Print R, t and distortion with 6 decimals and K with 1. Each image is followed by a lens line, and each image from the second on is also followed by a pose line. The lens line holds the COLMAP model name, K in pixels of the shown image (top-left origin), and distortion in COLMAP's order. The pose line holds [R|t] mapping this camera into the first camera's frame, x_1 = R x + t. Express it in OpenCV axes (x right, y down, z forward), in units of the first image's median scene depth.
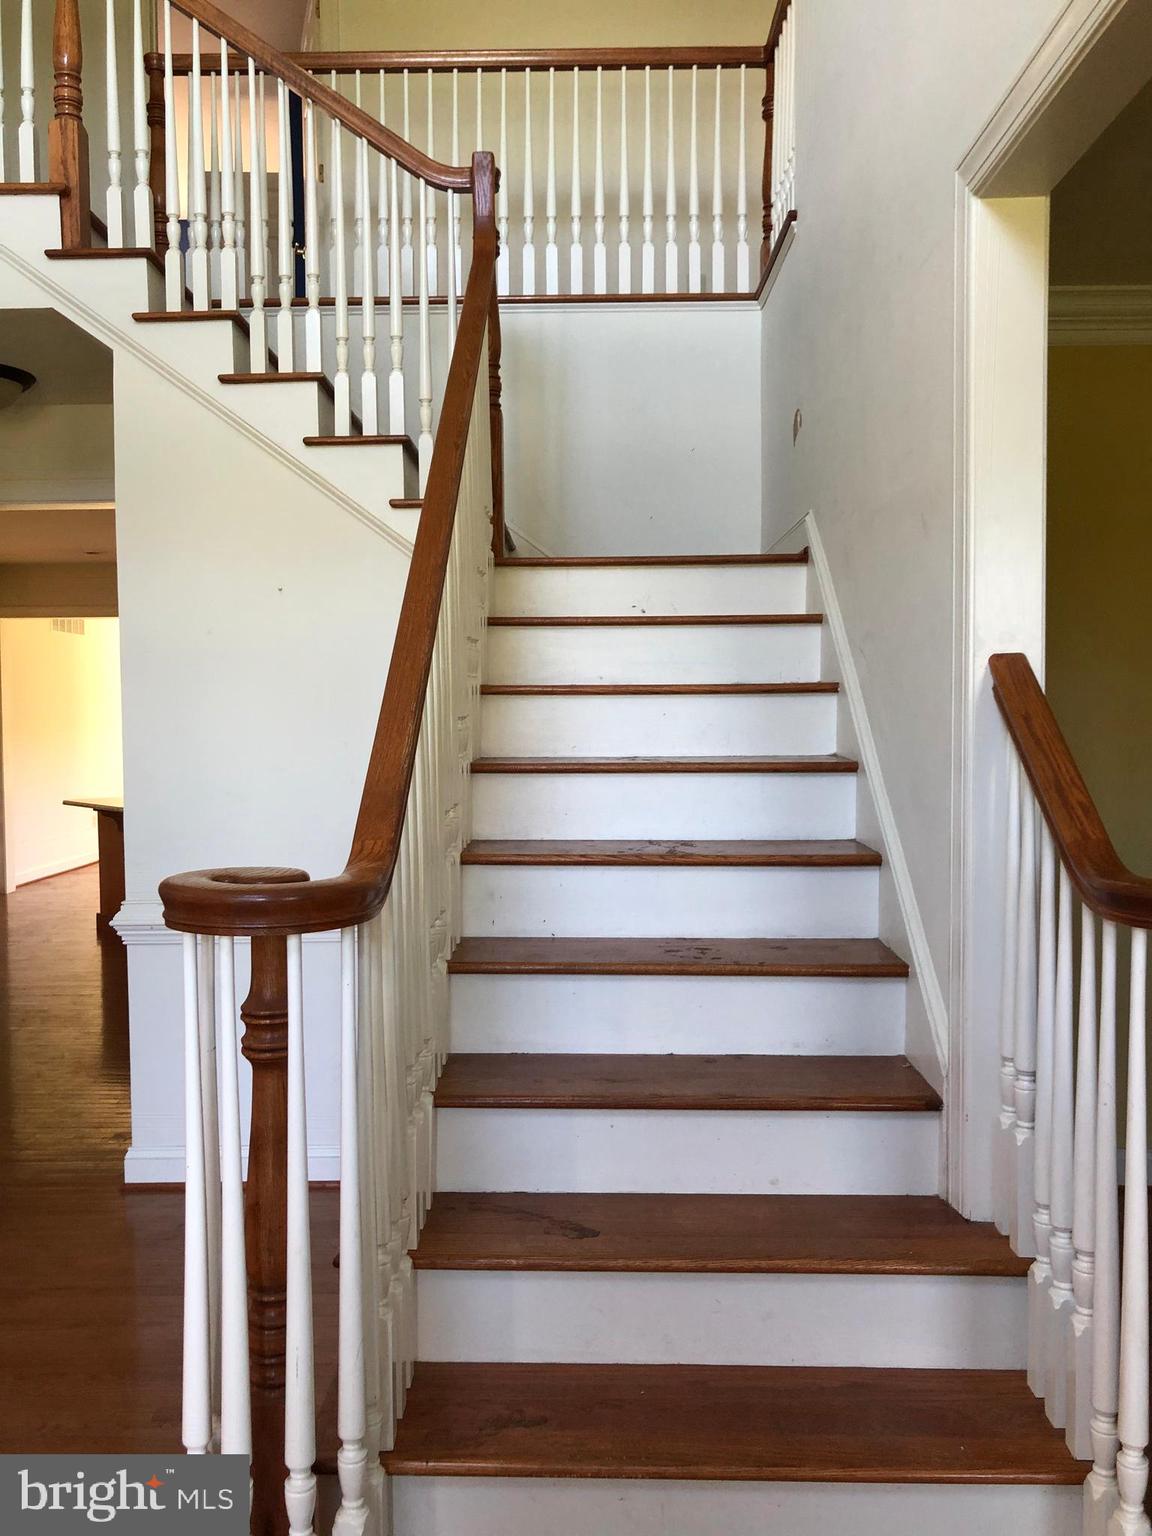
lens RADIAL K [[1261.5, 0, 569.0], [0, 1261.5, 771.2], [0, 0, 1]] dist [0.006061, 0.001908]
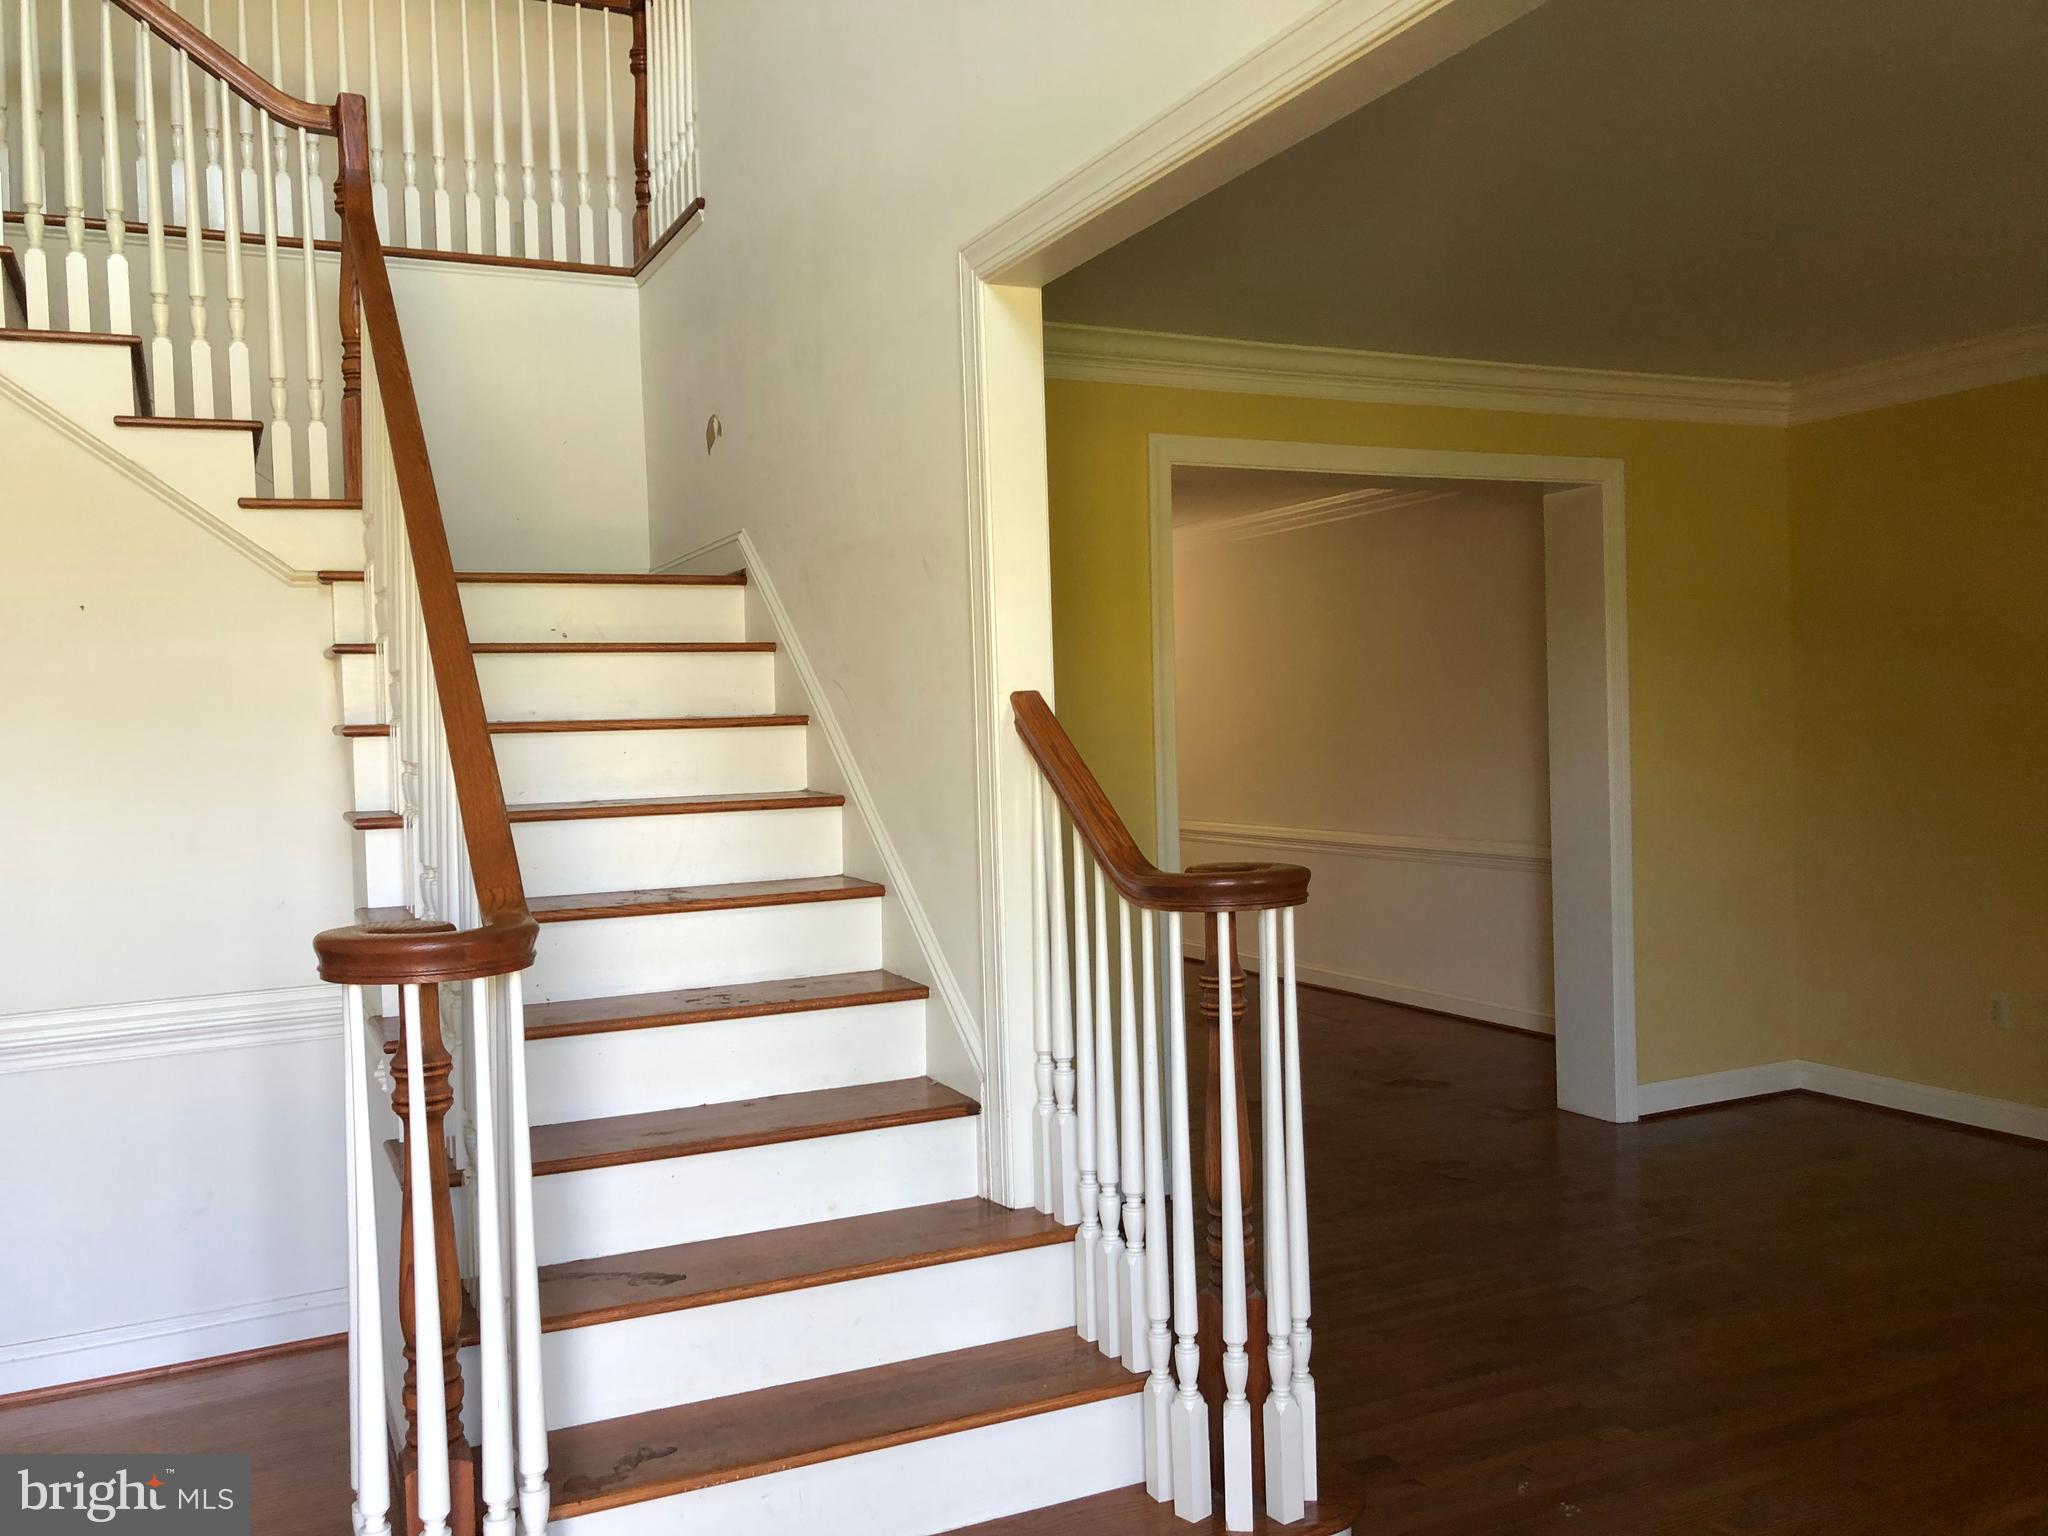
lens RADIAL K [[1676.0, 0, 1020.1], [0, 1676.0, 760.9], [0, 0, 1]] dist [0.016024, -0.002014]
pose [[0.893456, -0.030930, 0.448085, -0.181161], [0.047334, 0.998555, -0.025454, 0.004108], [-0.446650, 0.043952, 0.893628, -0.179120]]
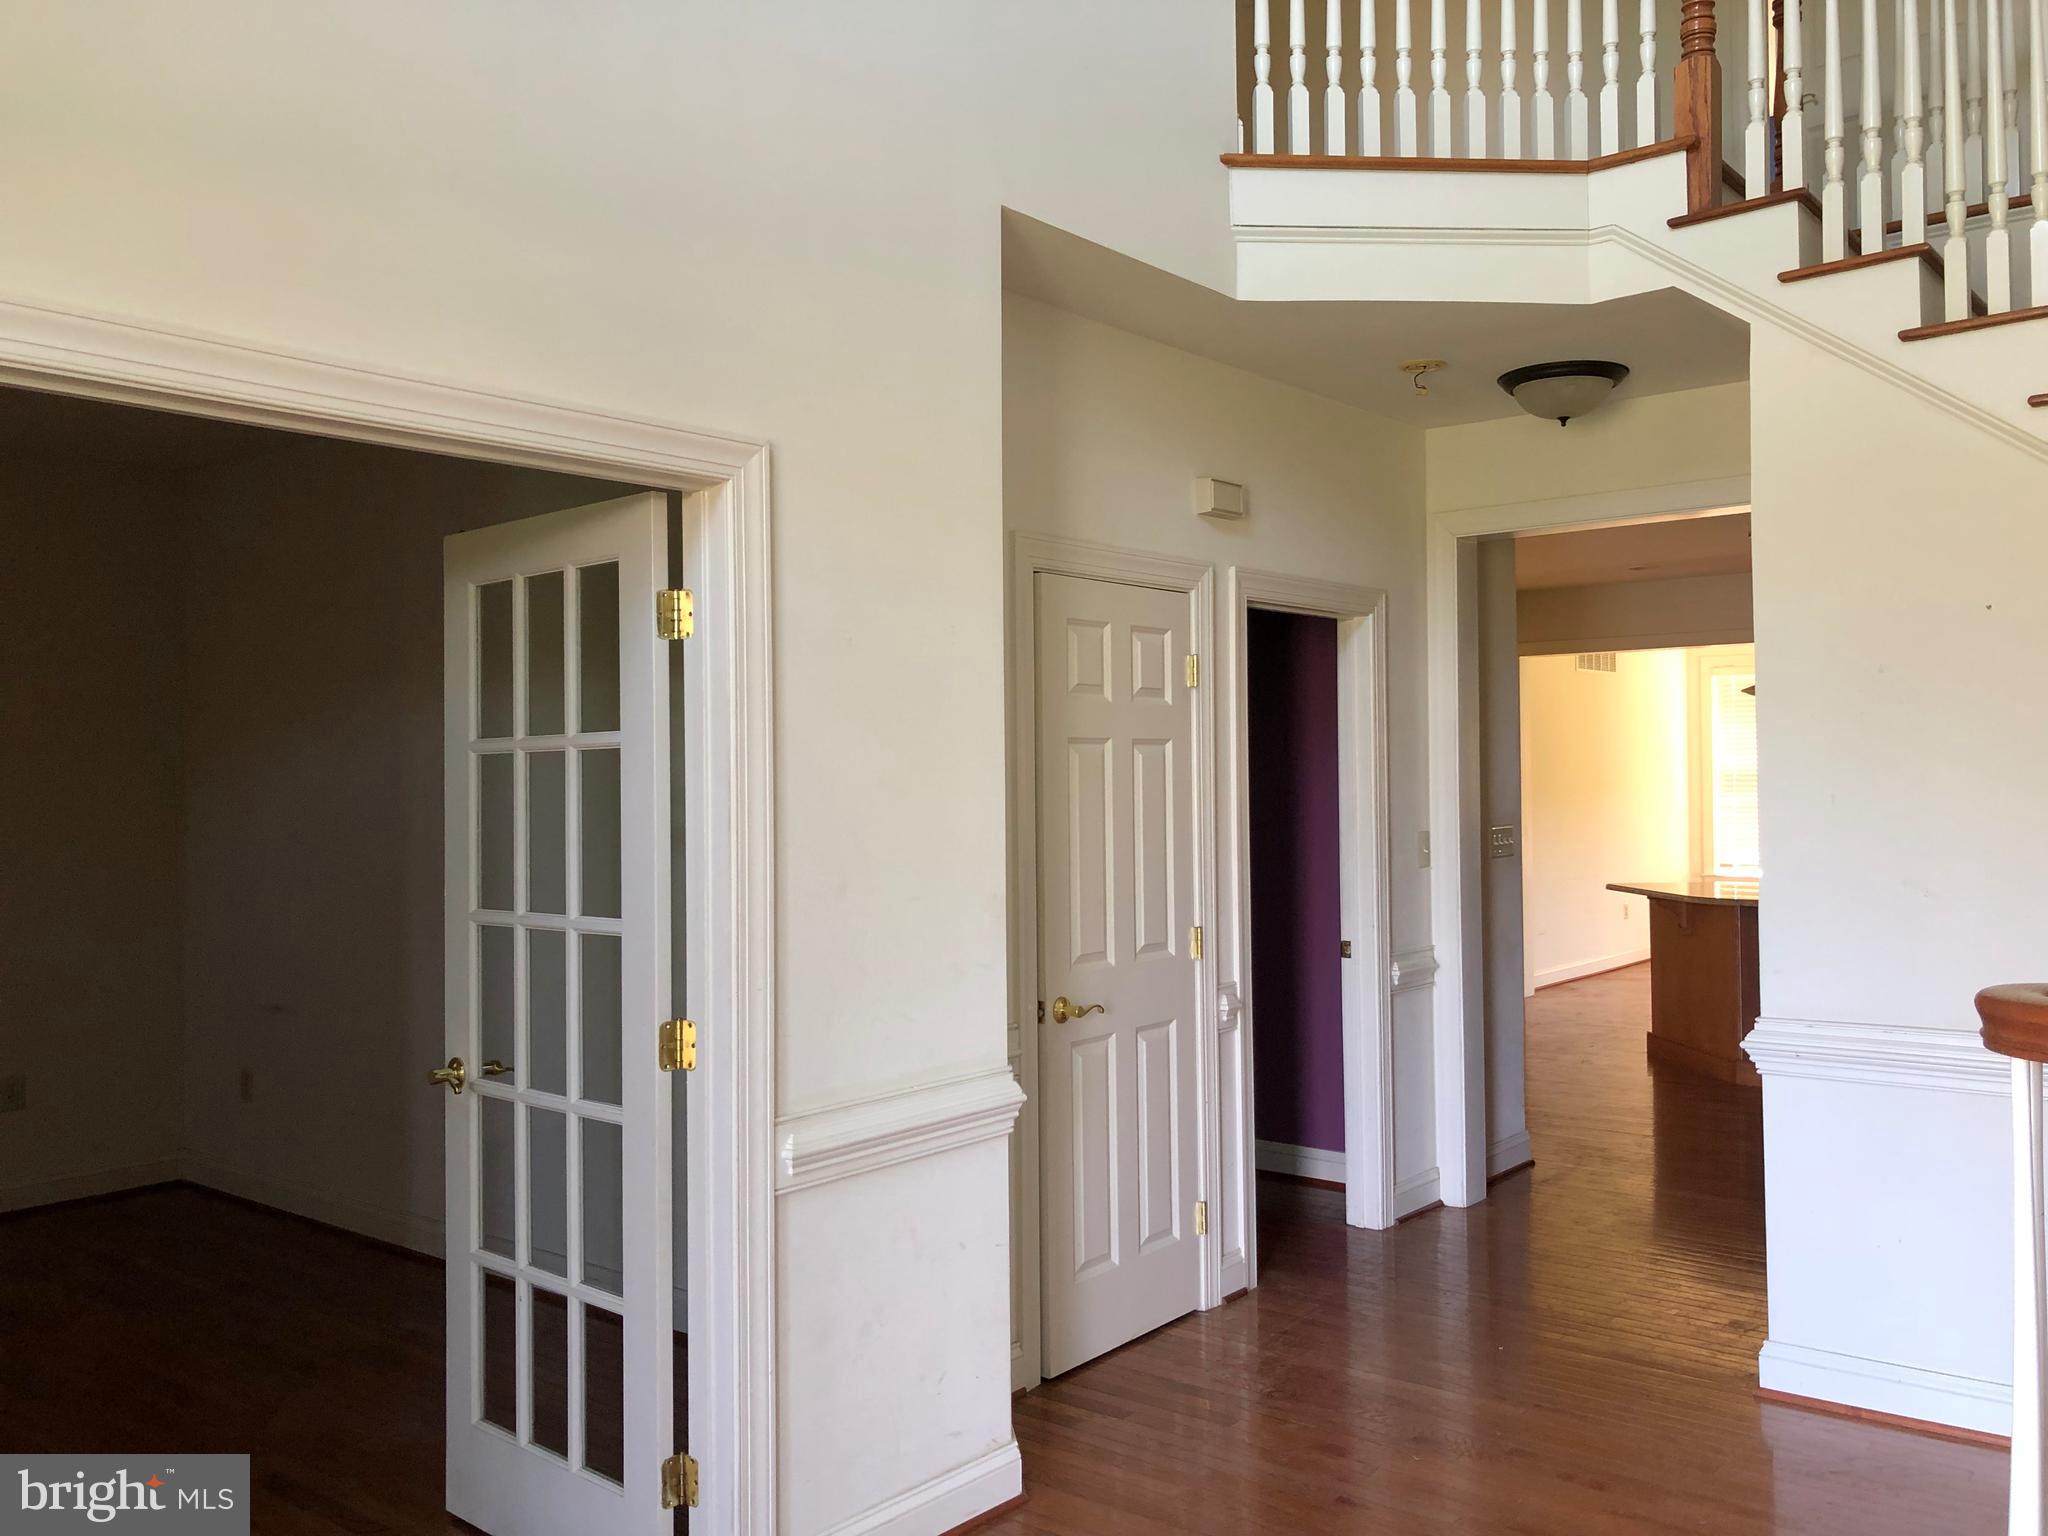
lens RADIAL K [[1668.0, 0, 1024.8], [0, 1668.0, 758.4], [0, 0, 1]] dist [0.055921, -0.054198]
pose [[0.776572, -0.008851, -0.629967, -0.048056], [-0.024747, 0.998701, -0.044539, 0.000350], [0.629542, 0.050178, 0.775344, -0.103651]]
